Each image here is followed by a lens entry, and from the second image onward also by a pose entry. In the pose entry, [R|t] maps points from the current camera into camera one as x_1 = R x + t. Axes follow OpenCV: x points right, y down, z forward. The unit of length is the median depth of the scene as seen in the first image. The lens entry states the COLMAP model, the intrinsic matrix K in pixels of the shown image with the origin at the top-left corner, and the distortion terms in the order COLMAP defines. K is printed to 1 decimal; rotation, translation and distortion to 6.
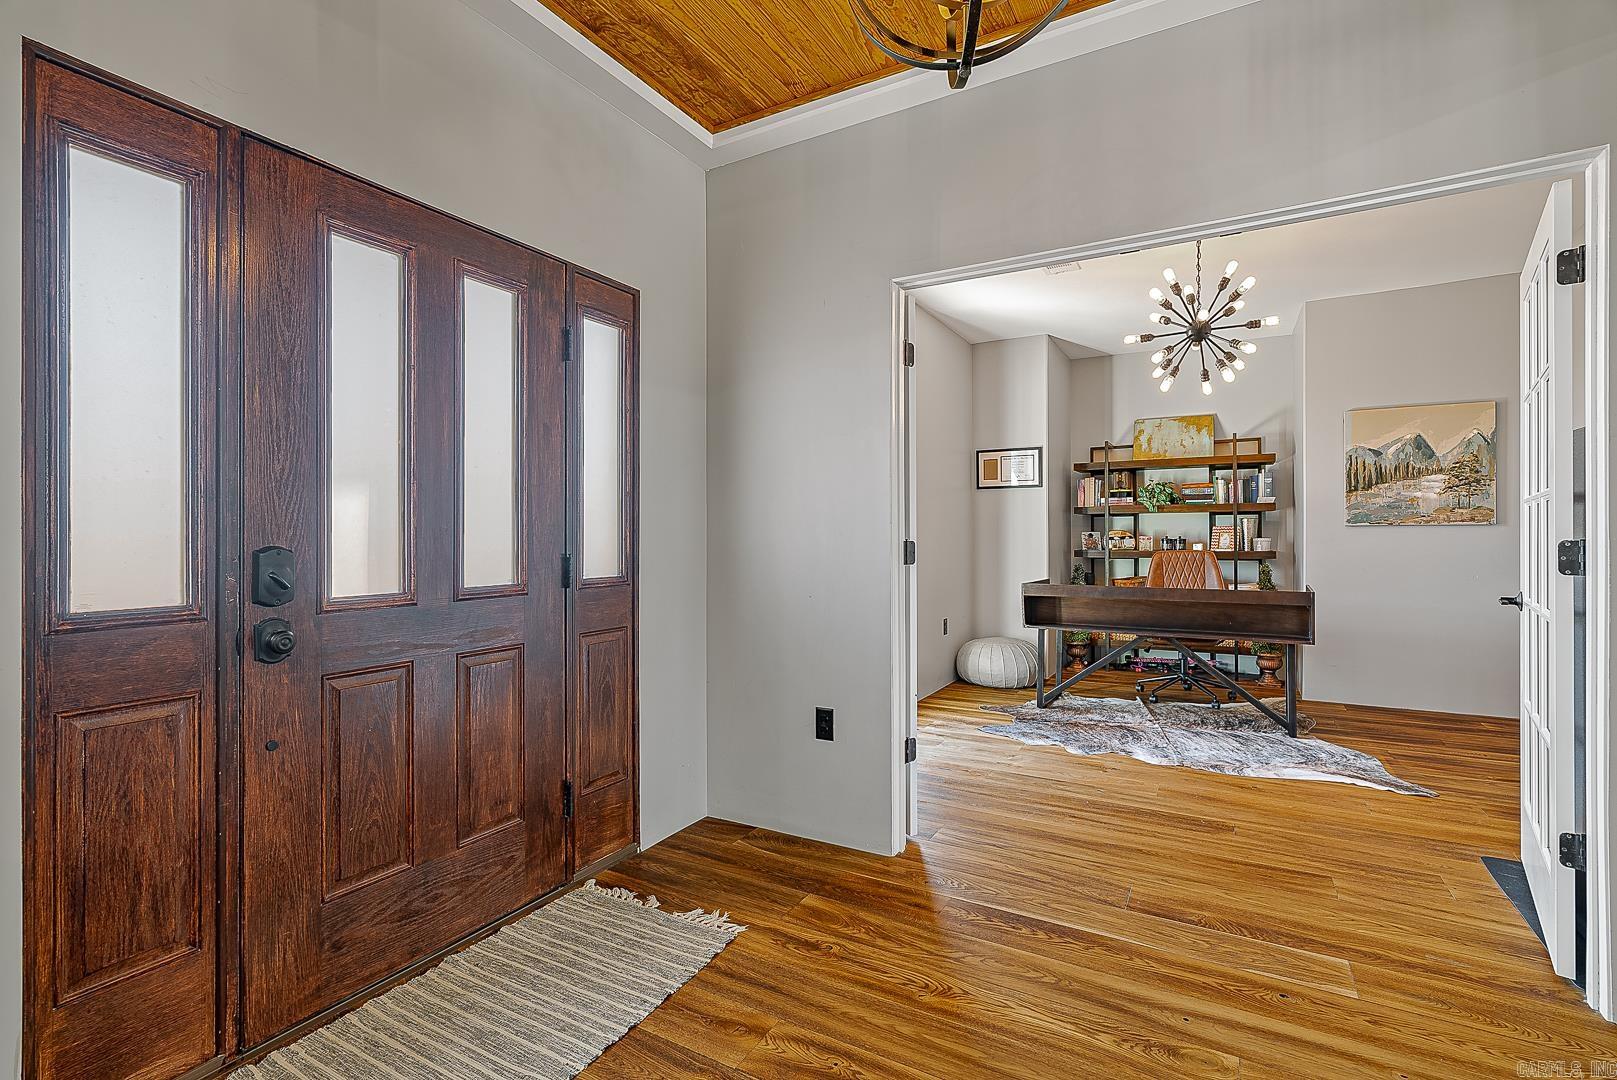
lens RADIAL K [[749.8, 0, 812.0], [0, 749.8, 532.1], [0, 0, 1]] dist [-0.001712, 0.003444]
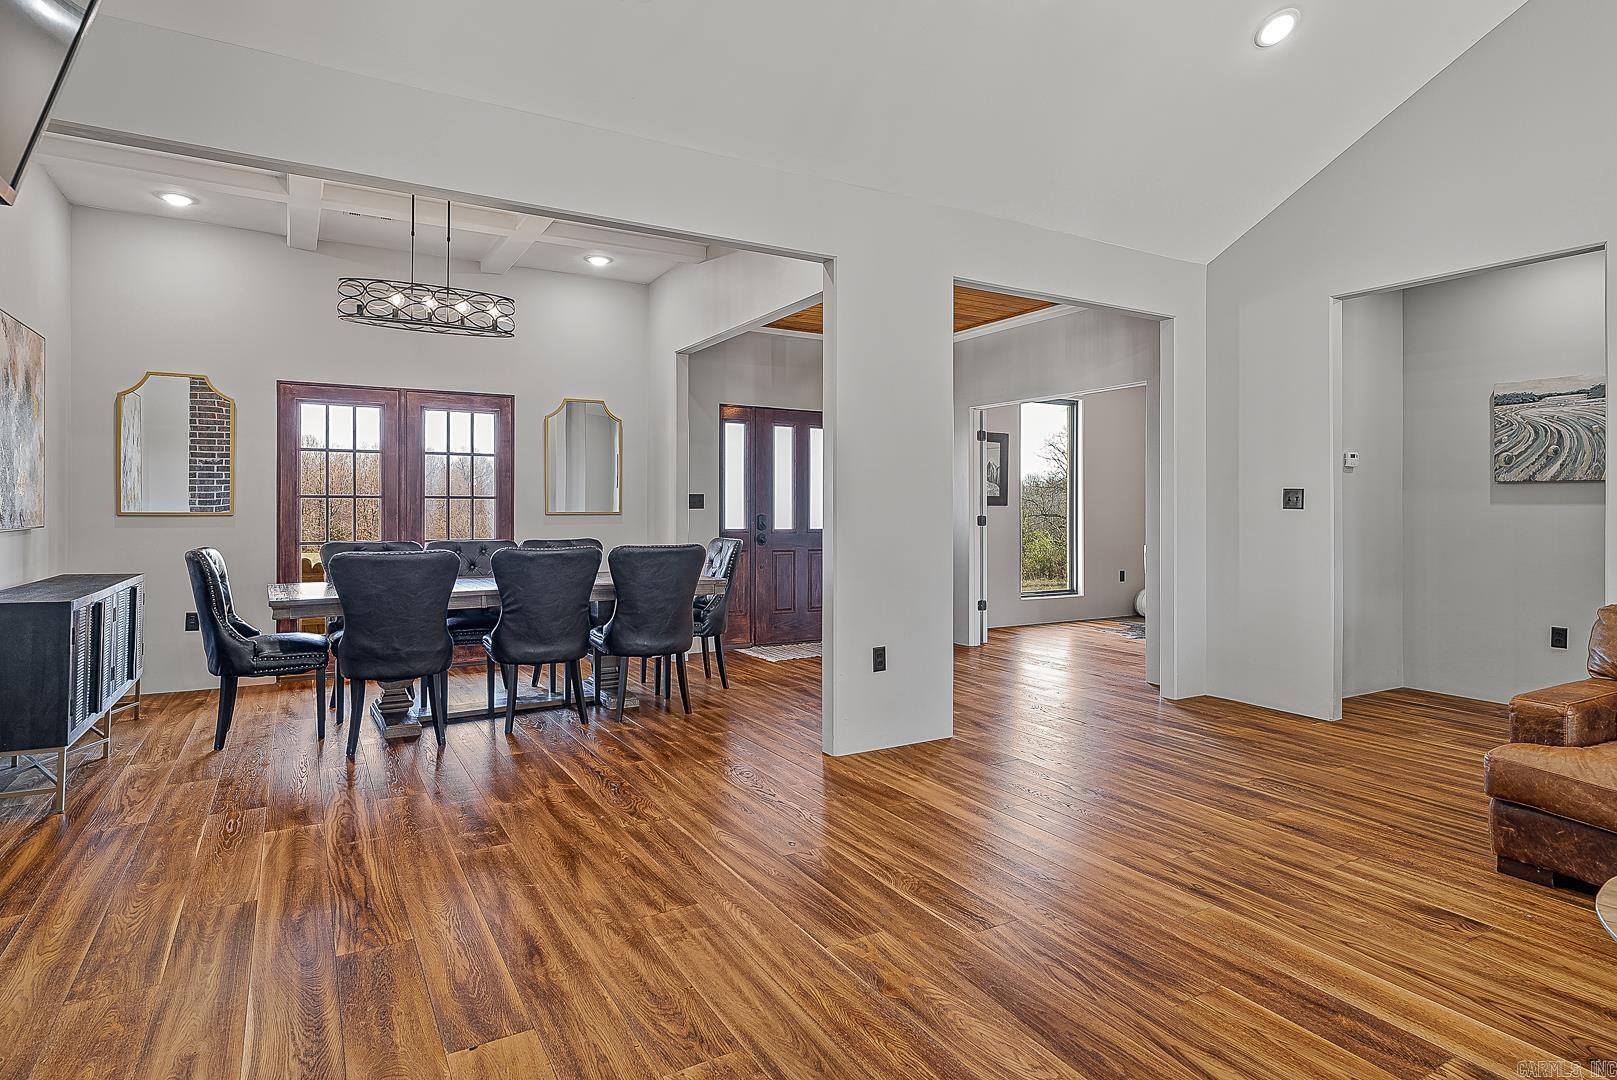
lens RADIAL K [[872.4, 0, 814.2], [0, 872.4, 523.5], [0, 0, 1]] dist [0.010724, 0.000552]
pose [[0.867225, 0.012008, -0.497771, 1.724122], [-0.004854, 0.999866, 0.015663, -0.006439], [0.497892, -0.011167, 0.867167, -2.721946]]
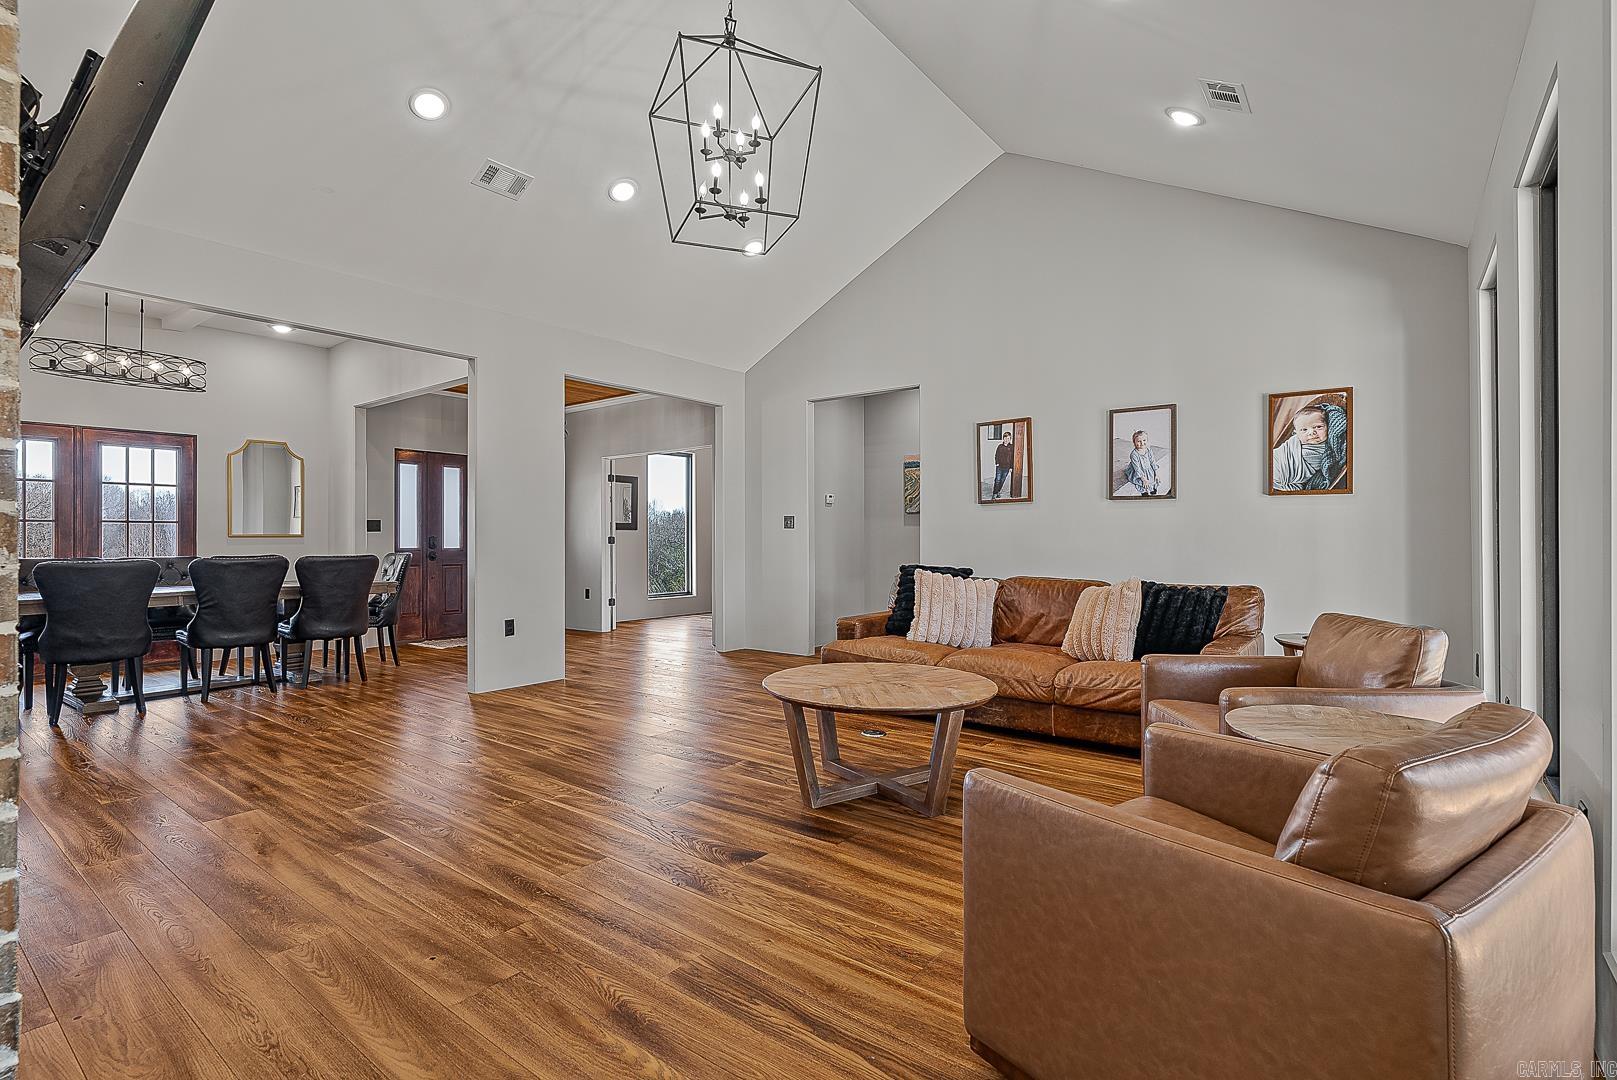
lens RADIAL K [[749.8, 0, 798.0], [0, 749.8, 534.9], [0, 0, 1]] dist [-0.001712, 0.003444]
pose [[0.989038, -0.003940, -0.147607, 2.335393], [0.002945, 0.999971, -0.006965, 0.049457], [0.147630, 0.006454, 0.989022, -3.449891]]
